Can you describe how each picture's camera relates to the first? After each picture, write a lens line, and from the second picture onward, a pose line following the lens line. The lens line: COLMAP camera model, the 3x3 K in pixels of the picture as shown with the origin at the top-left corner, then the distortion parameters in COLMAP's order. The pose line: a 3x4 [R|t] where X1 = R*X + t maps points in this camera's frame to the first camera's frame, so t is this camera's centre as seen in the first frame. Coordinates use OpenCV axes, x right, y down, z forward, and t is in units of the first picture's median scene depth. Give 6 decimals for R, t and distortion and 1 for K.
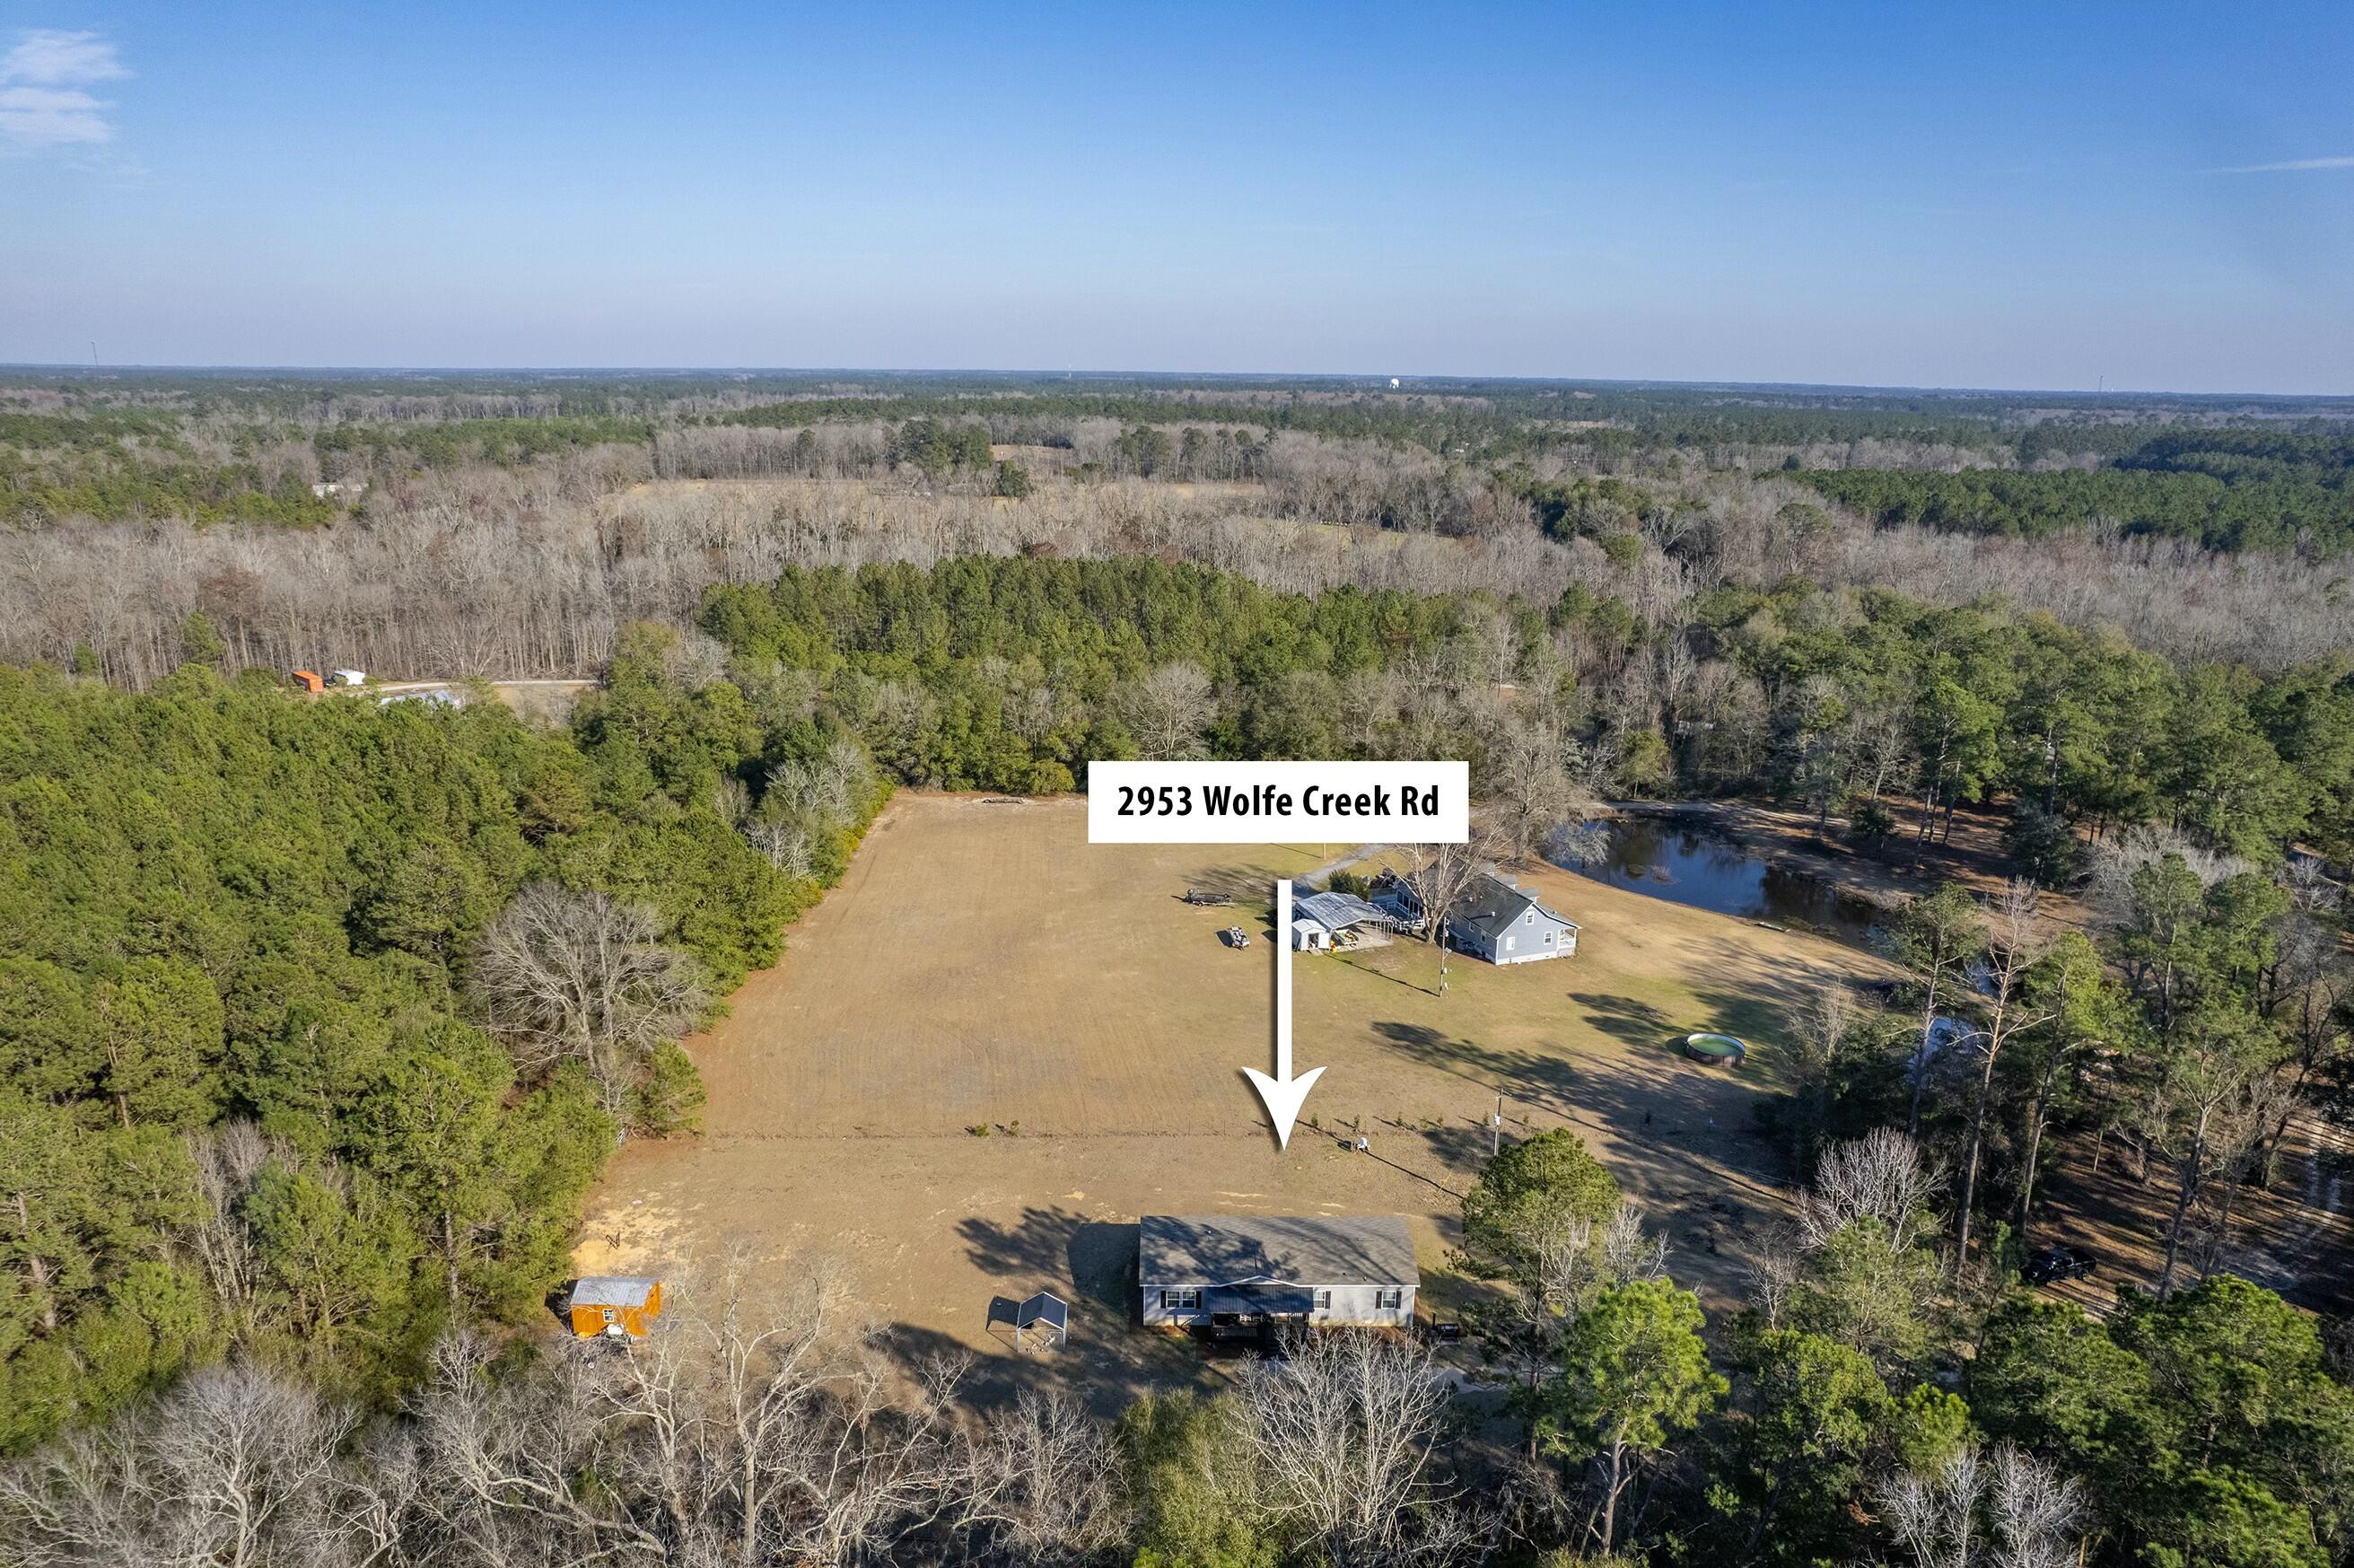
lens RADIAL K [[1501.8, 0, 1180.7], [0, 1501.8, 803.6], [0, 0, 1]] dist [-0.074226, 0.069092]
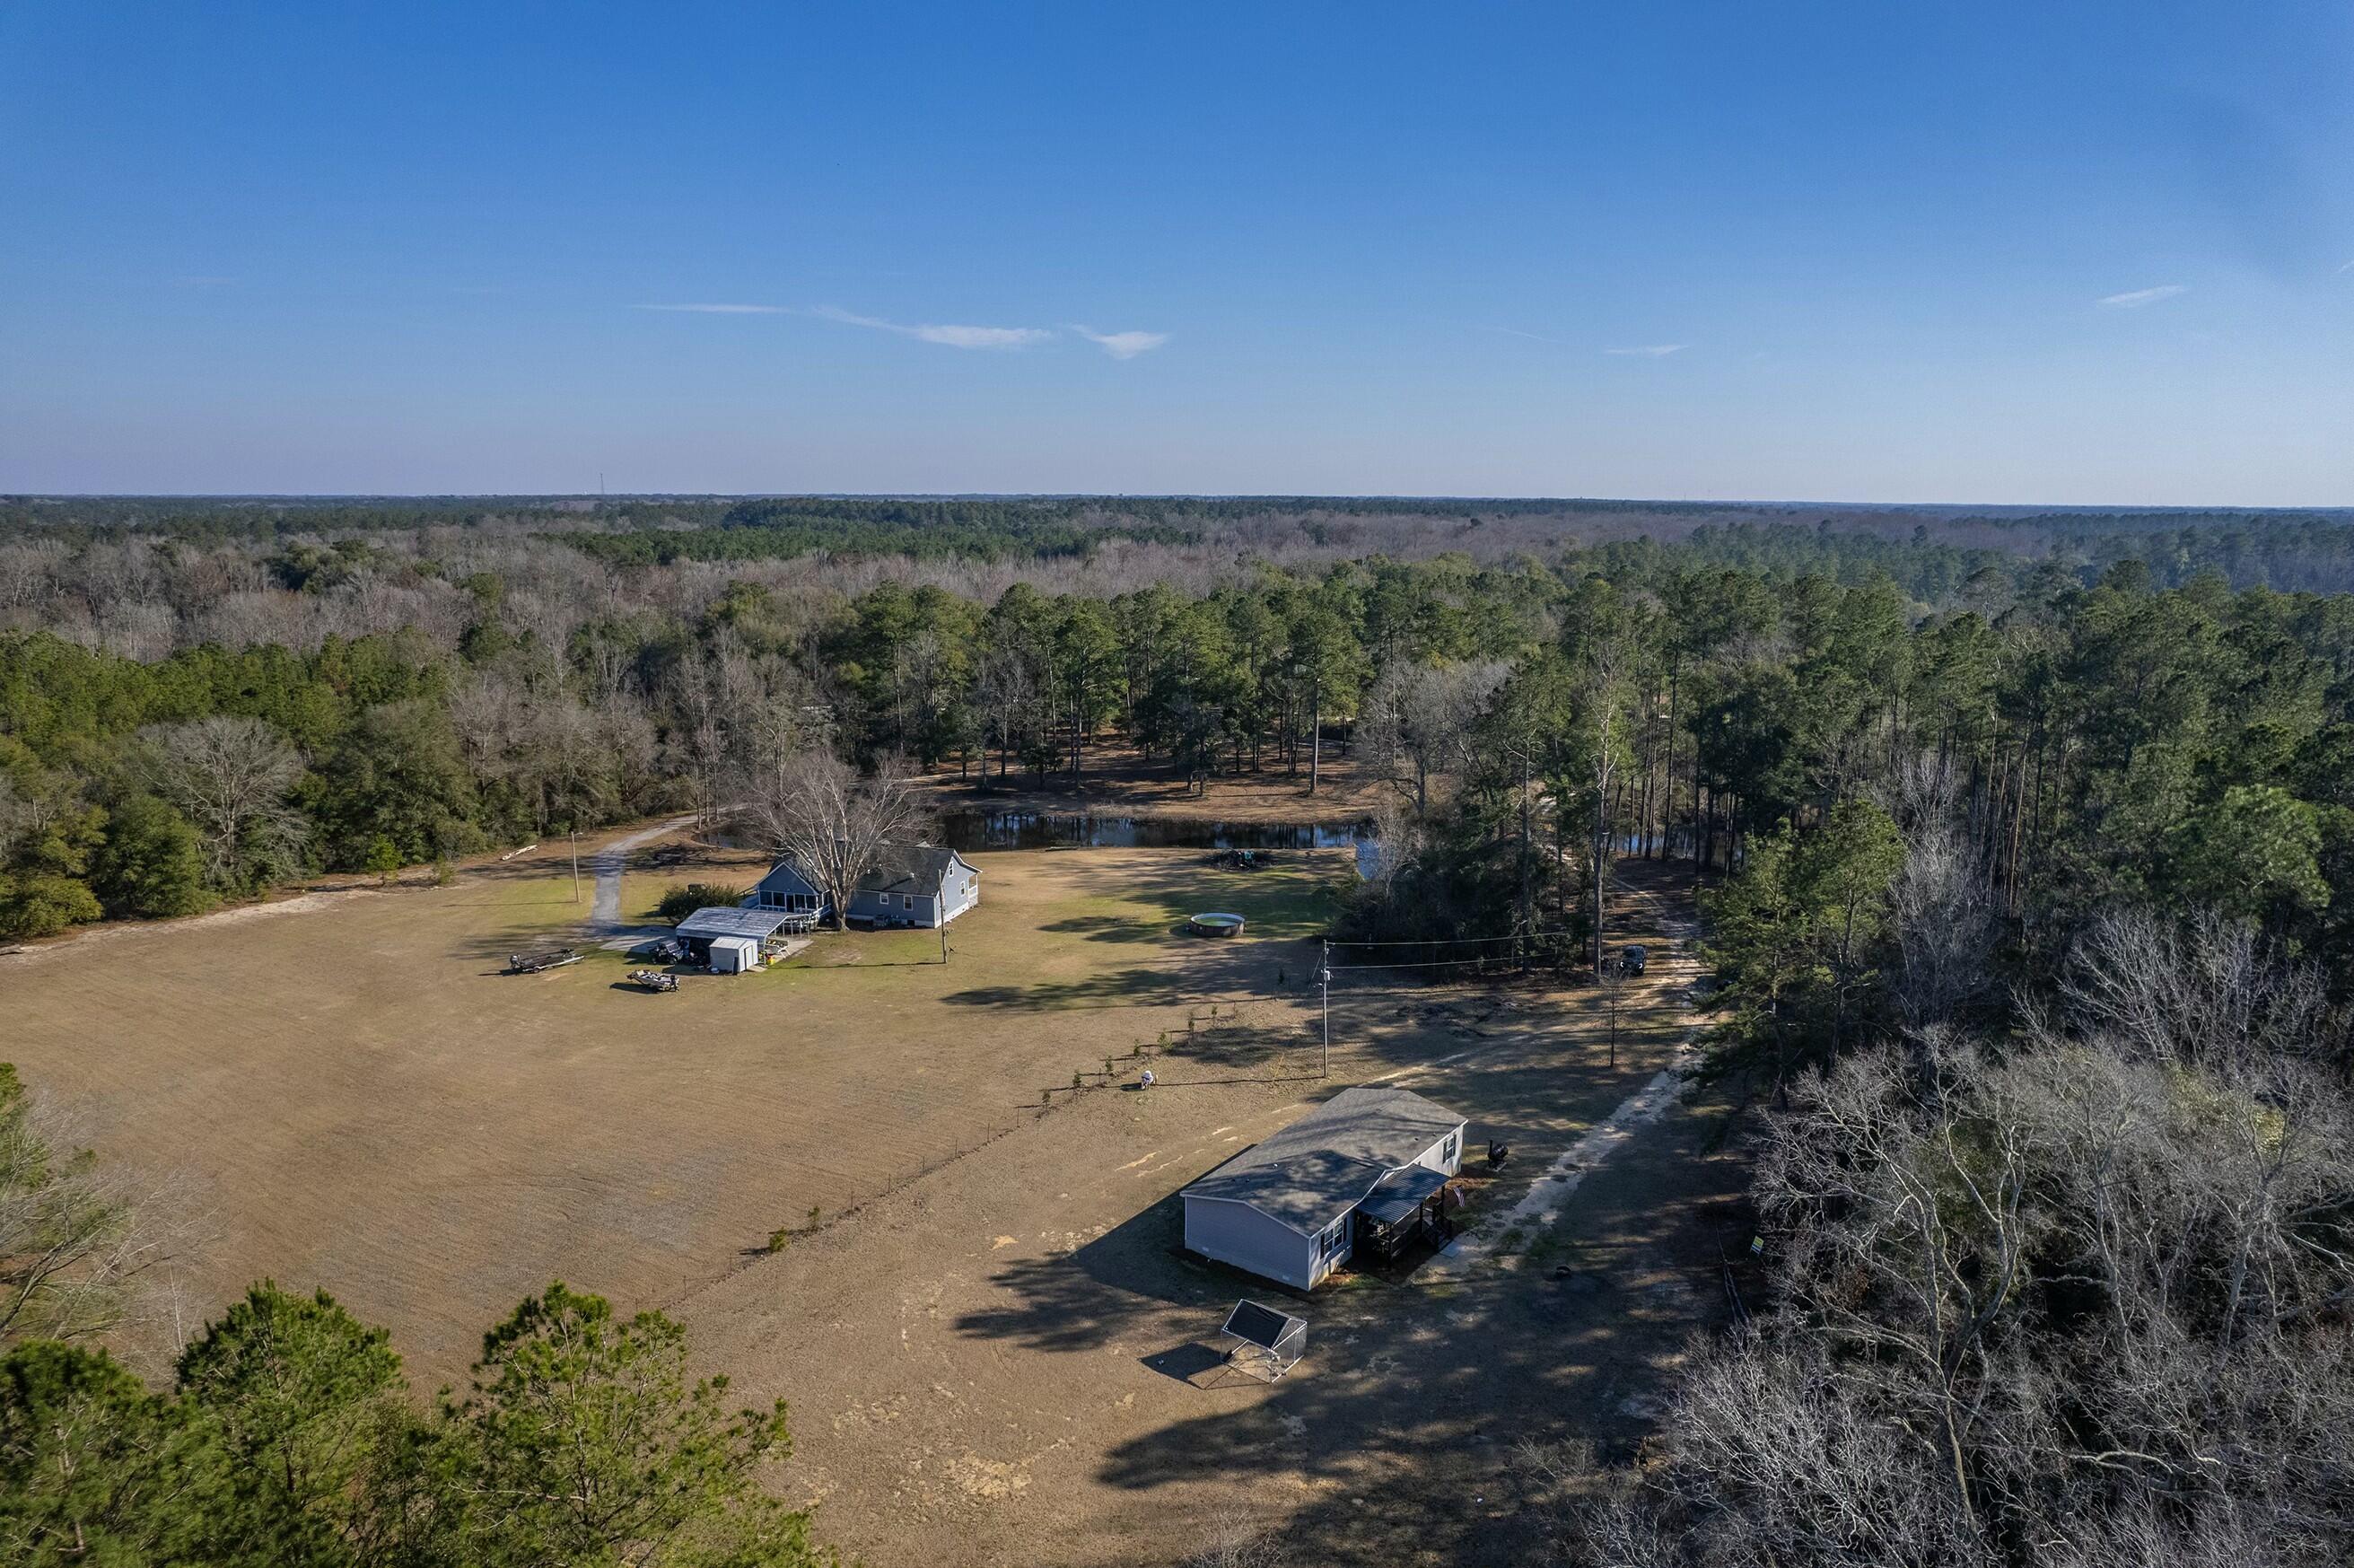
lens RADIAL K [[1513.4, 0, 1177.0], [0, 1513.4, 784.0], [0, 0, 1]] dist [-0.102198, 0.103877]
pose [[0.600329, -0.162029, 0.783168, -0.382855], [0.229564, 0.972964, 0.025326, 0.034573], [-0.766098, 0.164583, 0.621294, 0.318265]]
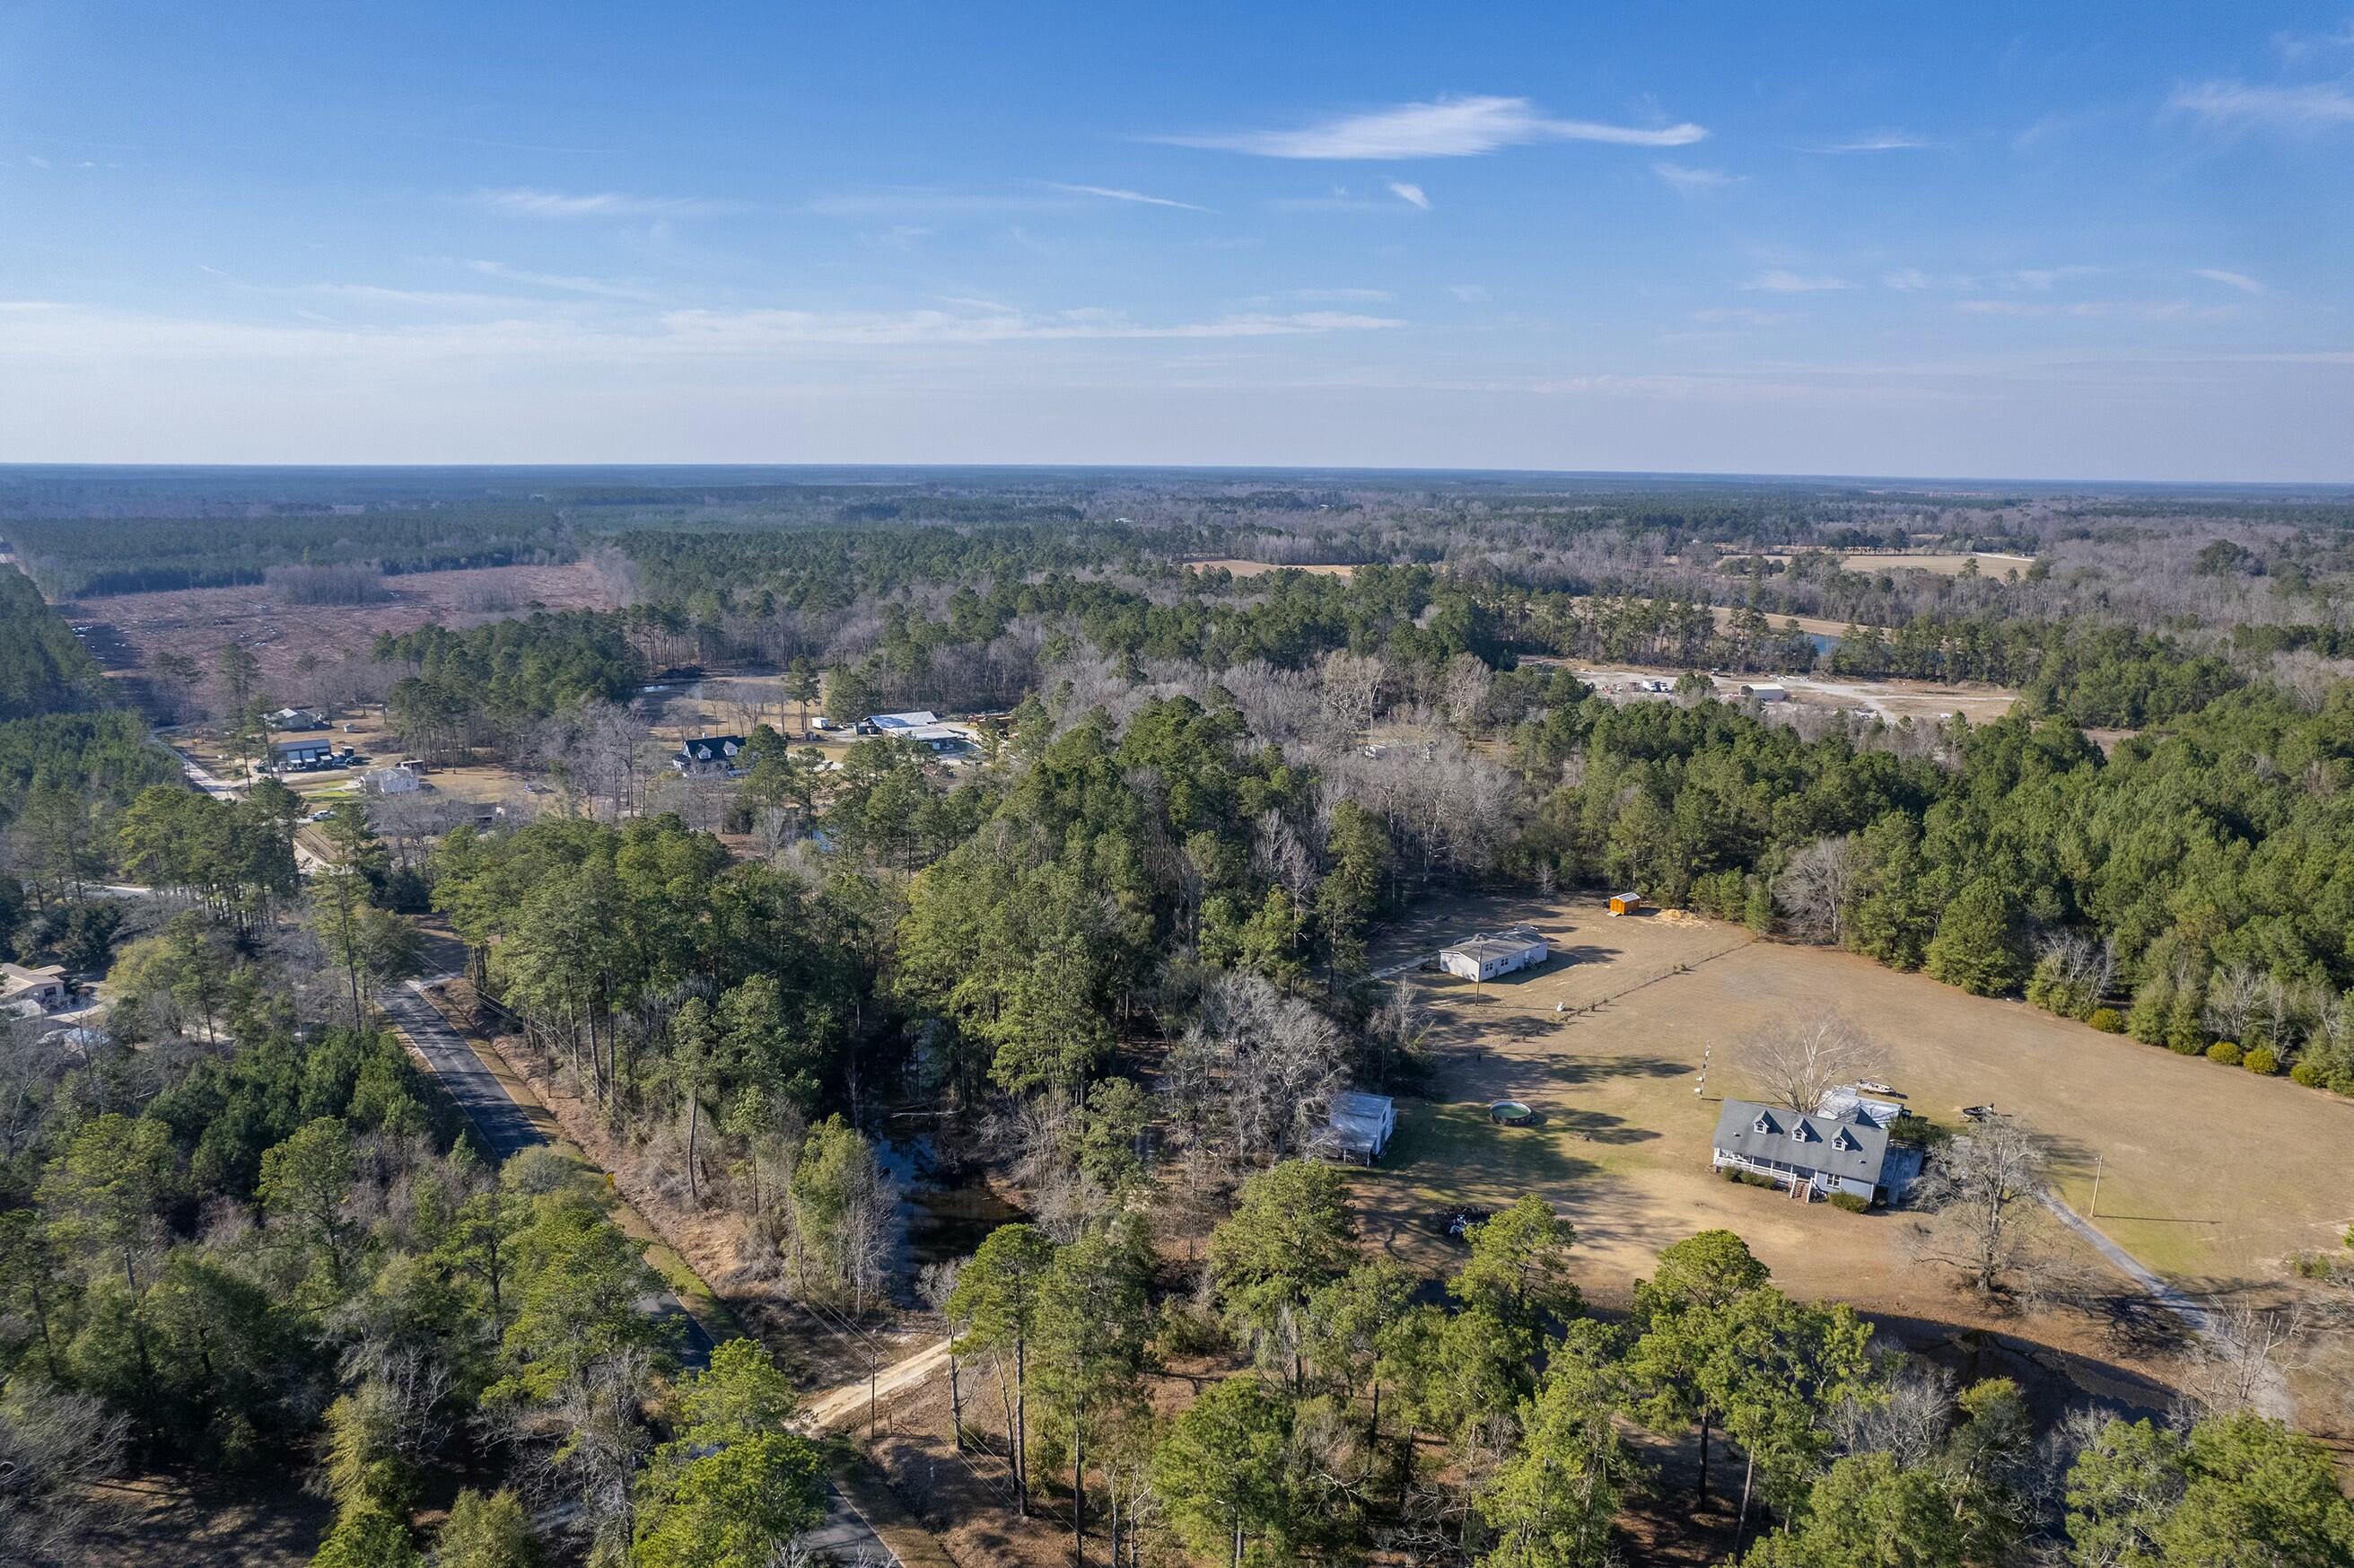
lens RADIAL K [[1513.4, 0, 1177.0], [0, 1513.4, 784.0], [0, 0, 1]] dist [-0.102198, 0.103877]
pose [[-0.766997, 0.114484, -0.631355, 1.216623], [-0.200279, 0.892080, 0.405070, -0.505916], [0.609593, 0.437135, -0.661294, 1.355048]]
